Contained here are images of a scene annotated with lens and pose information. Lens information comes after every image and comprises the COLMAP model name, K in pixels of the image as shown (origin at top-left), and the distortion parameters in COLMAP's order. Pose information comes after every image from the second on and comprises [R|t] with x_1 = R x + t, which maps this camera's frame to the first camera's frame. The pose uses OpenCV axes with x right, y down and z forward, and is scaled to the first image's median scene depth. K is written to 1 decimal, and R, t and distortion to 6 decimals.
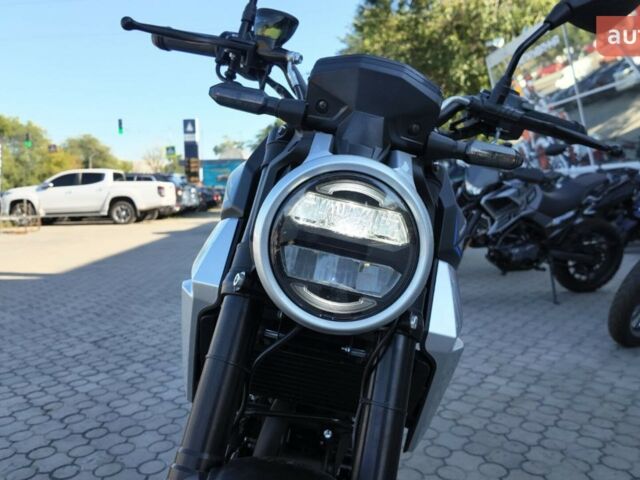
lens RADIAL K [[504.6, 0, 313.0], [0, 504.6, 239.7], [0, 0, 1]] dist [0.071484, -0.109872]
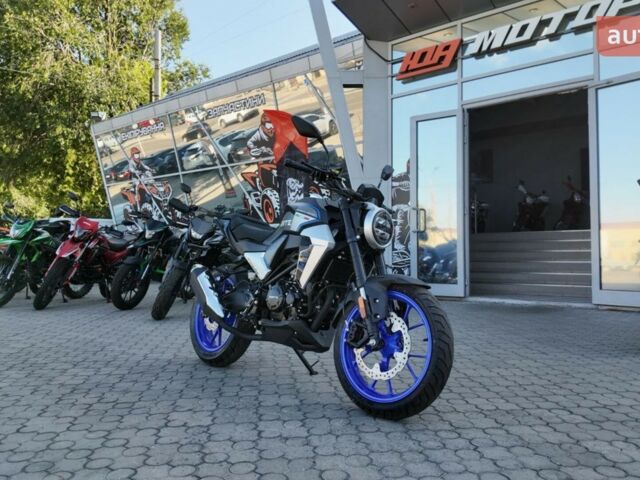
lens RADIAL K [[504.6, 0, 316.8], [0, 504.6, 244.1], [0, 0, 1]] dist [0.071484, -0.109872]
pose [[0.676111, 0.021033, 0.736500, -0.528315], [0.062475, 0.994356, -0.085749, 0.072063], [-0.734147, 0.103989, 0.670981, -0.232375]]
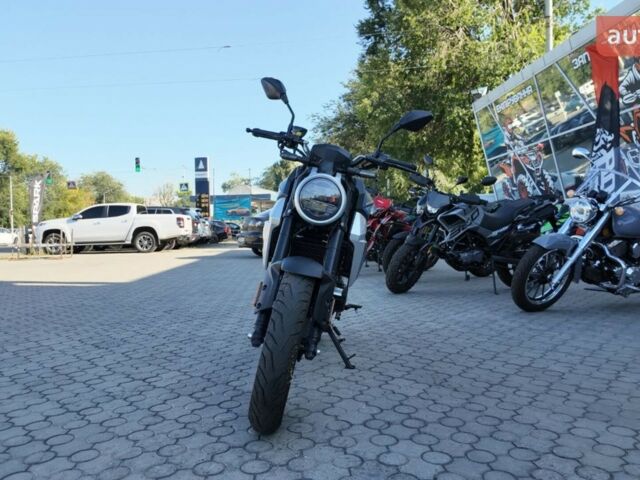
lens RADIAL K [[504.6, 0, 315.0], [0, 504.6, 238.5], [0, 0, 1]] dist [0.071484, -0.109872]
pose [[0.999974, -0.000252, -0.007209, 0.006942], [-0.000281, 0.997272, -0.073811, 0.081404], [0.007208, 0.073811, 0.997246, -0.372049]]
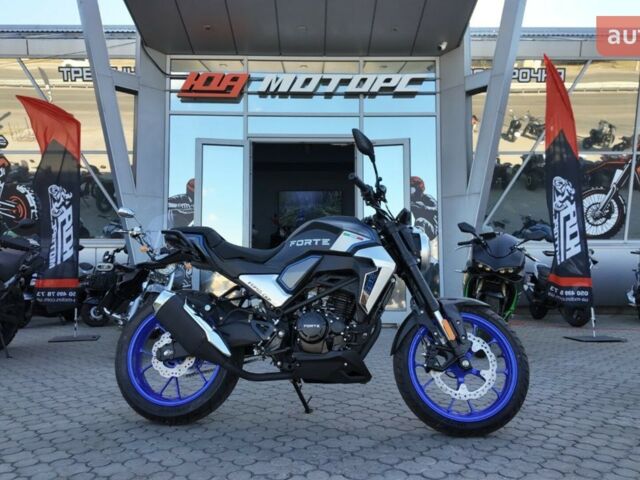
lens RADIAL K [[504.6, 0, 320.5], [0, 504.6, 244.4], [0, 0, 1]] dist [0.071484, -0.109872]
pose [[0.048181, 0.085126, 0.995205, -0.670148], [0.085160, 0.992384, -0.089008, 0.038549], [-0.995202, 0.089040, 0.040565, 0.249594]]
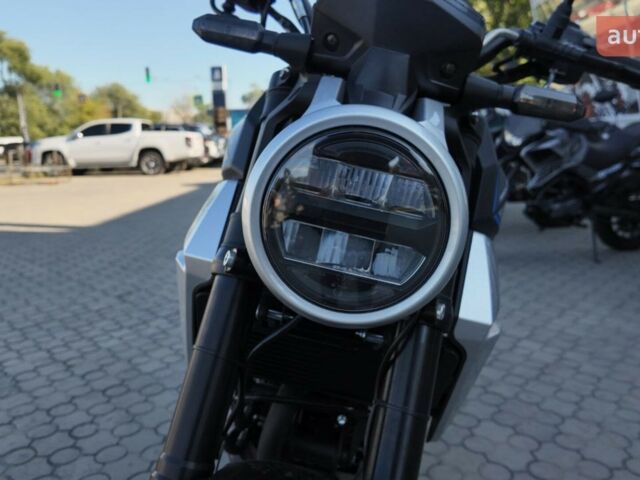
lens RADIAL K [[504.6, 0, 317.1], [0, 504.6, 239.0], [0, 0, 1]] dist [0.071484, -0.109872]
pose [[0.998756, 0.007349, -0.049323, 0.006492], [-0.002640, 0.995486, 0.094868, -0.005516], [0.049797, -0.094620, 0.994267, 0.031330]]
